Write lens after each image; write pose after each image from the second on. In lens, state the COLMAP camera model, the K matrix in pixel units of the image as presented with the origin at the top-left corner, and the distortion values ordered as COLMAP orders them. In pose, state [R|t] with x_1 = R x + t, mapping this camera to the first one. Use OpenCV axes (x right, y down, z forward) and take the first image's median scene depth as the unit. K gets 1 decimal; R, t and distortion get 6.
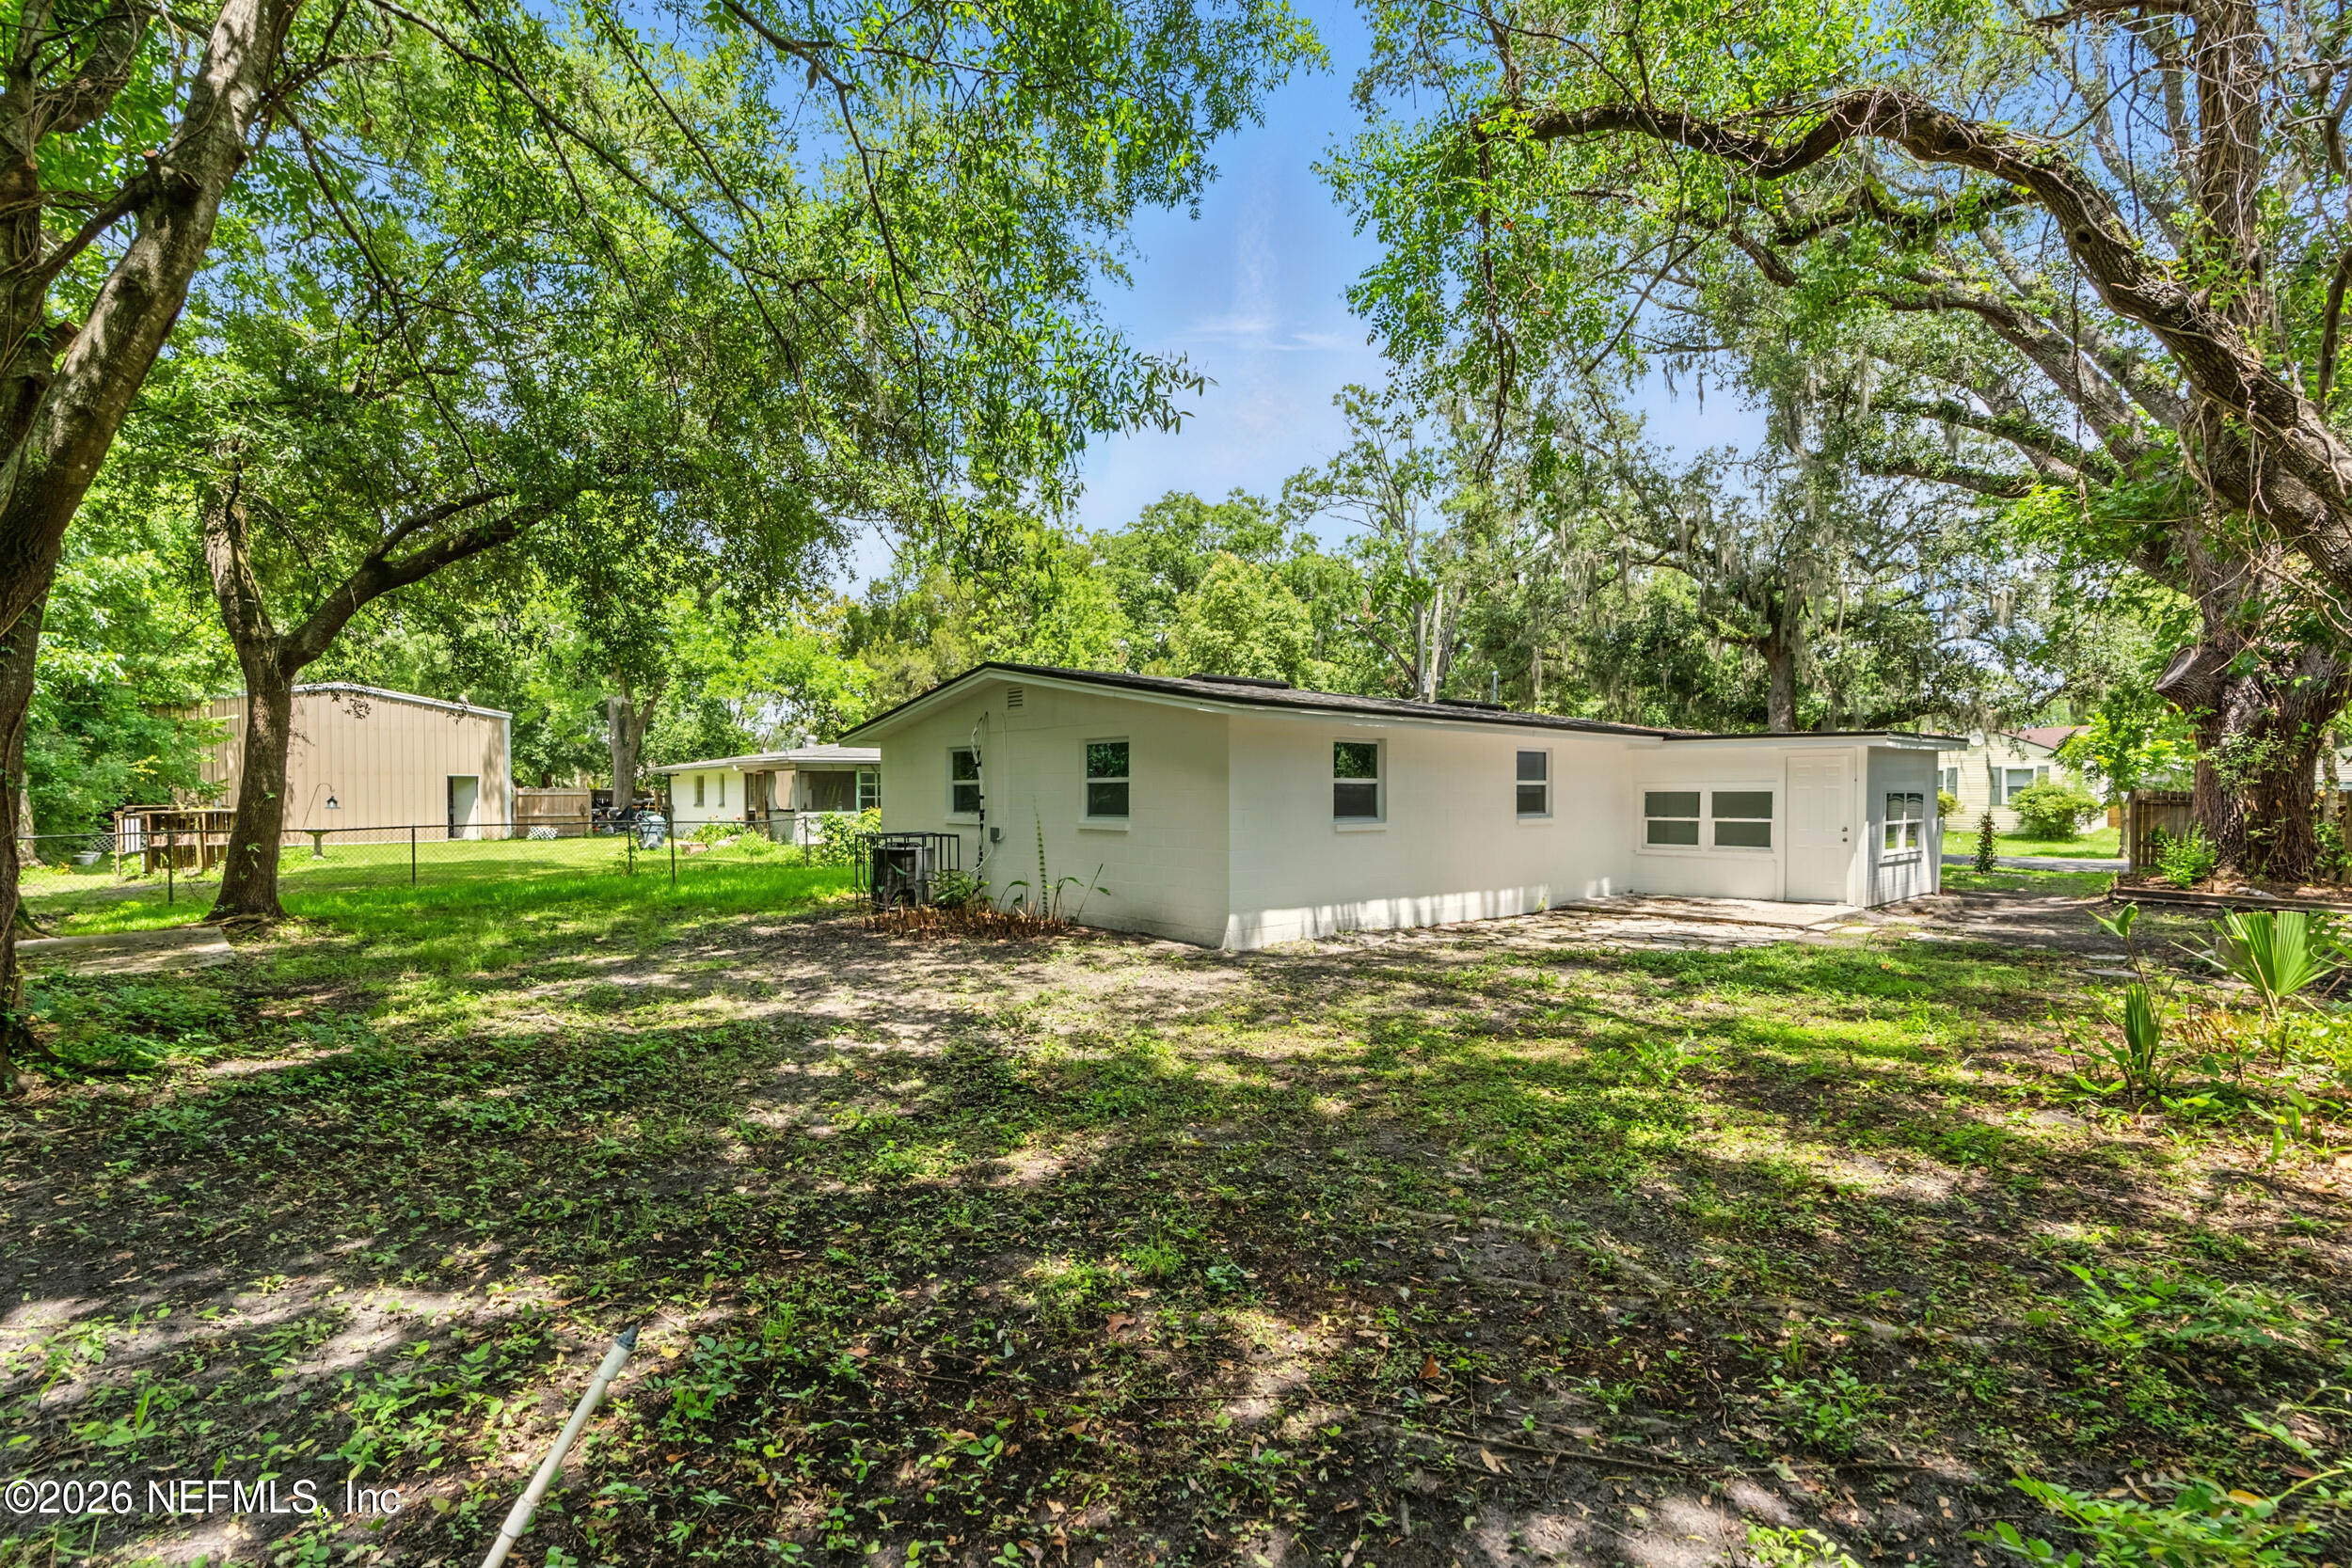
lens RADIAL K [[1088.3, 0, 1184.9], [0, 1088.3, 803.8], [0, 0, 1]] dist [-0.008146, 0.002865]
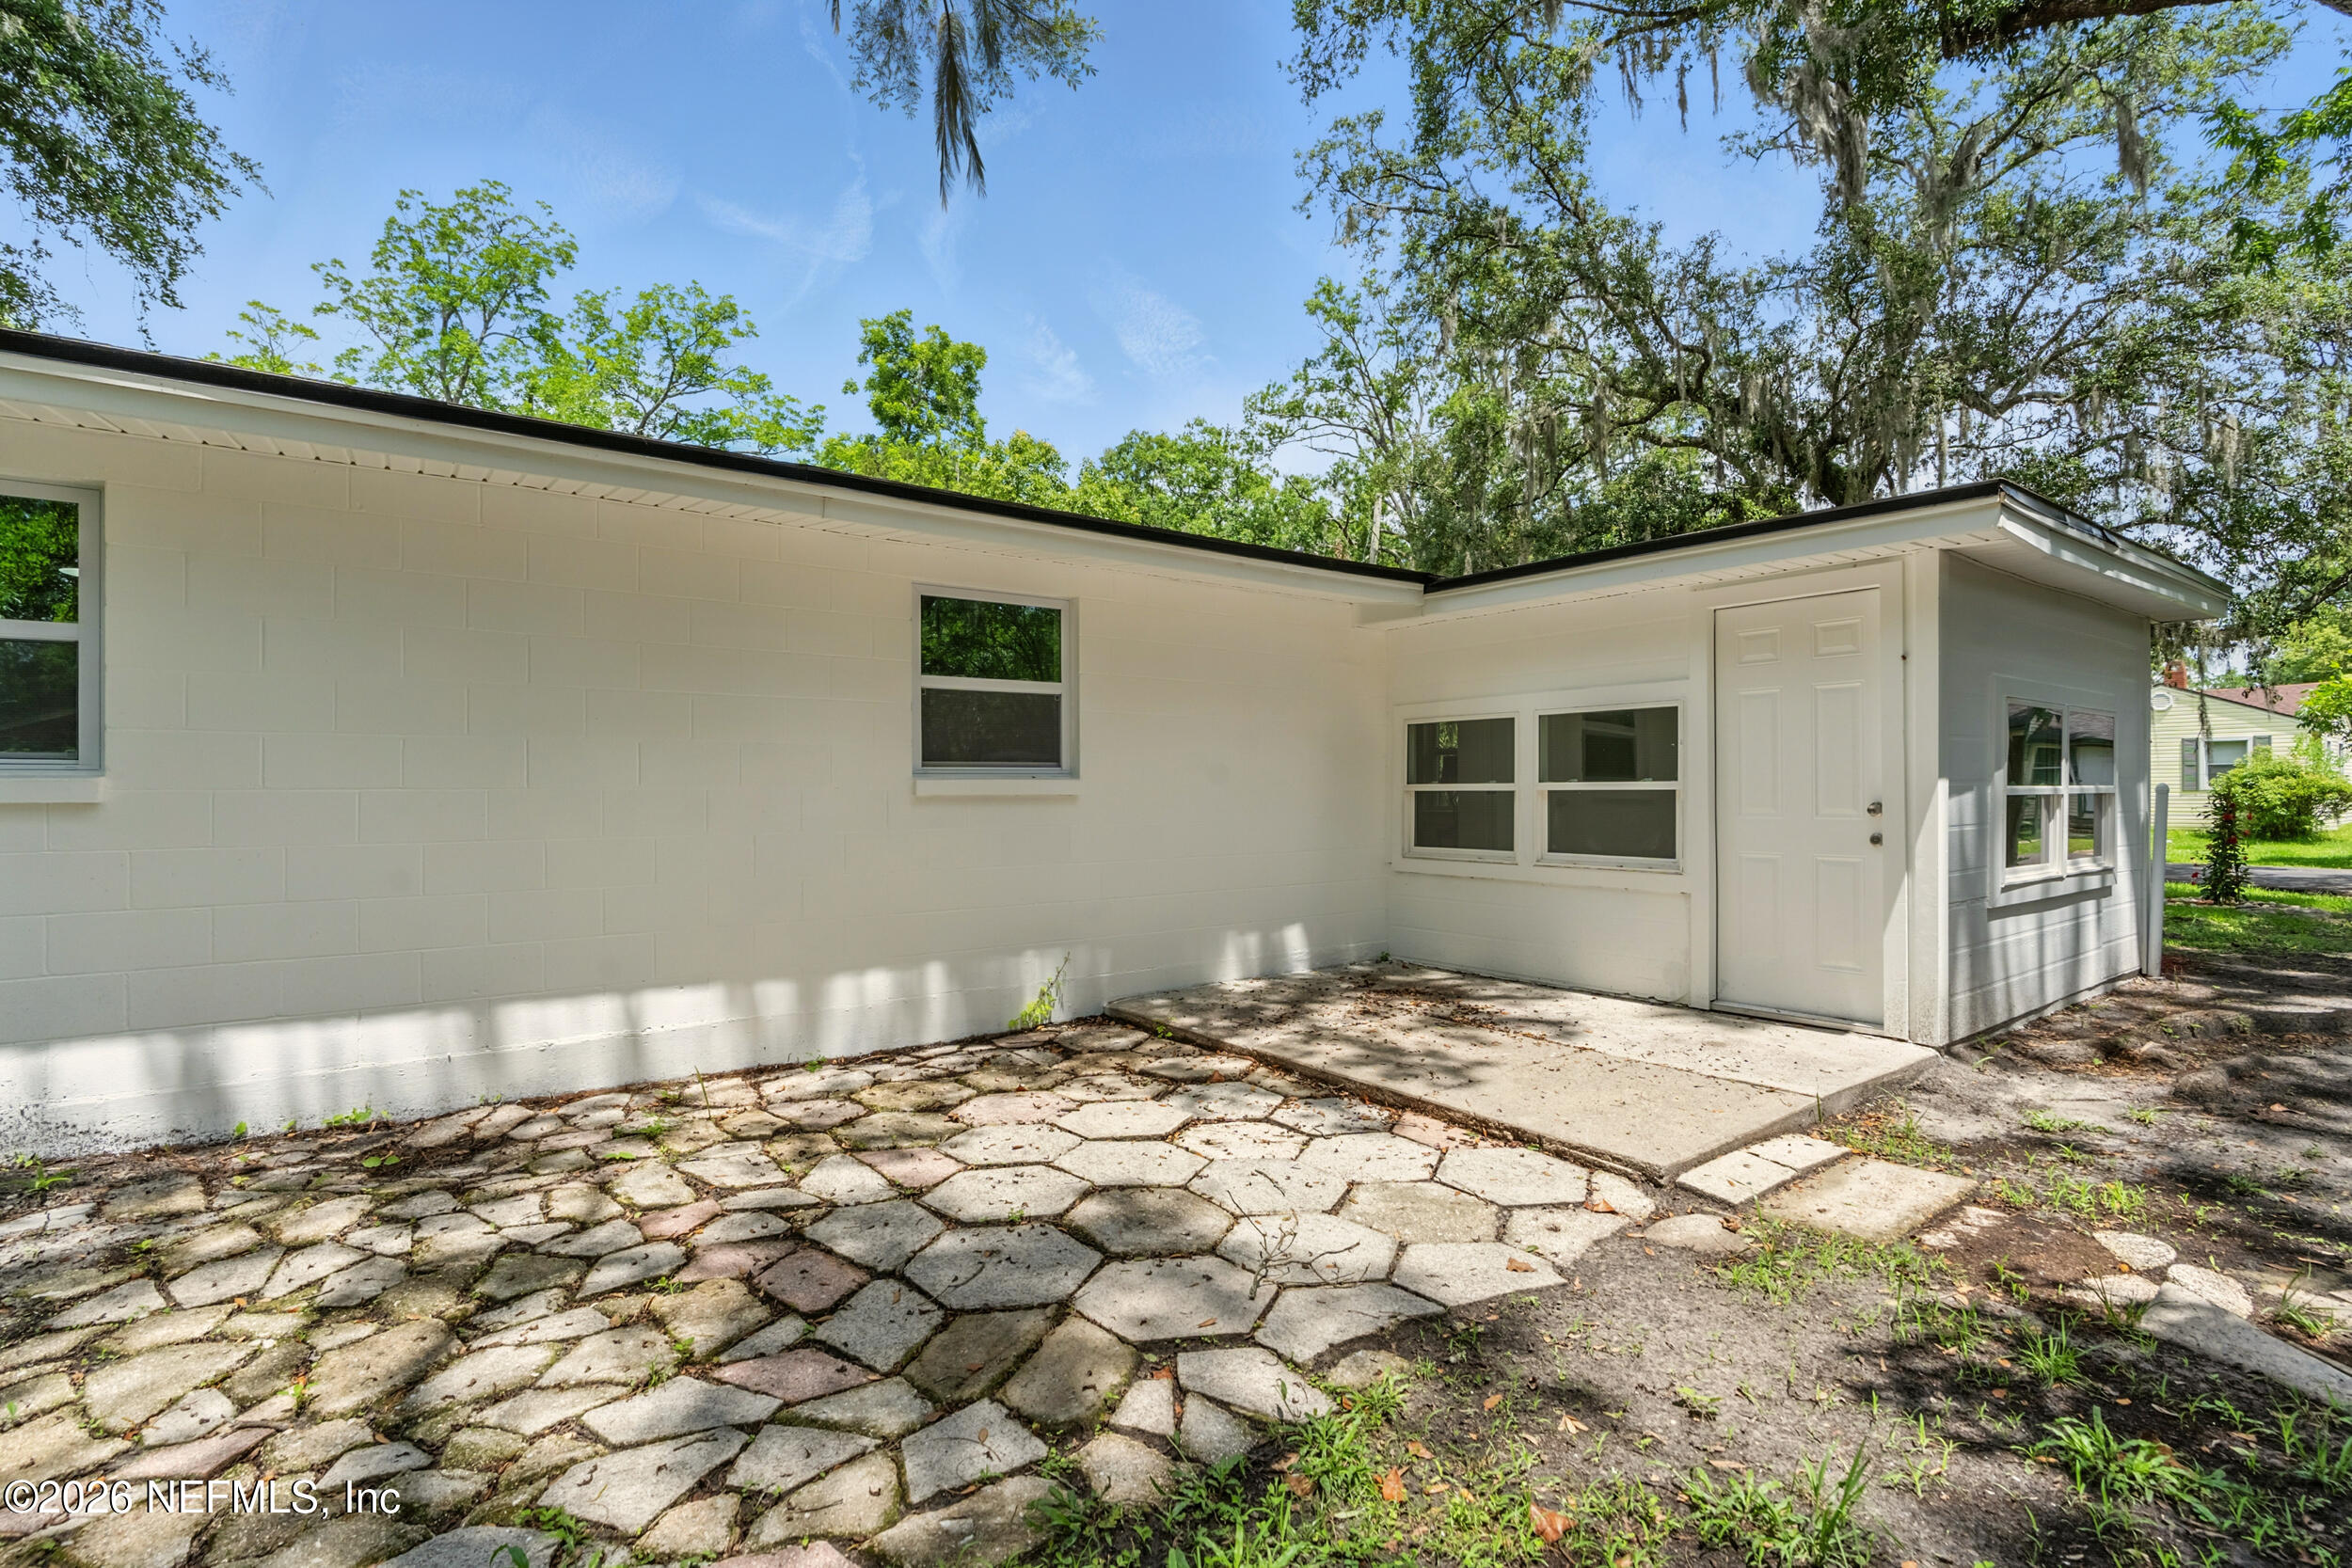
lens RADIAL K [[1088.3, 0, 1165.0], [0, 1088.3, 772.4], [0, 0, 1]] dist [-0.008146, 0.002865]
pose [[0.994881, -0.000973, -0.101048, 0.374296], [-0.001379, 0.999730, -0.023202, 0.017986], [0.101044, 0.023223, 0.994611, 0.569992]]
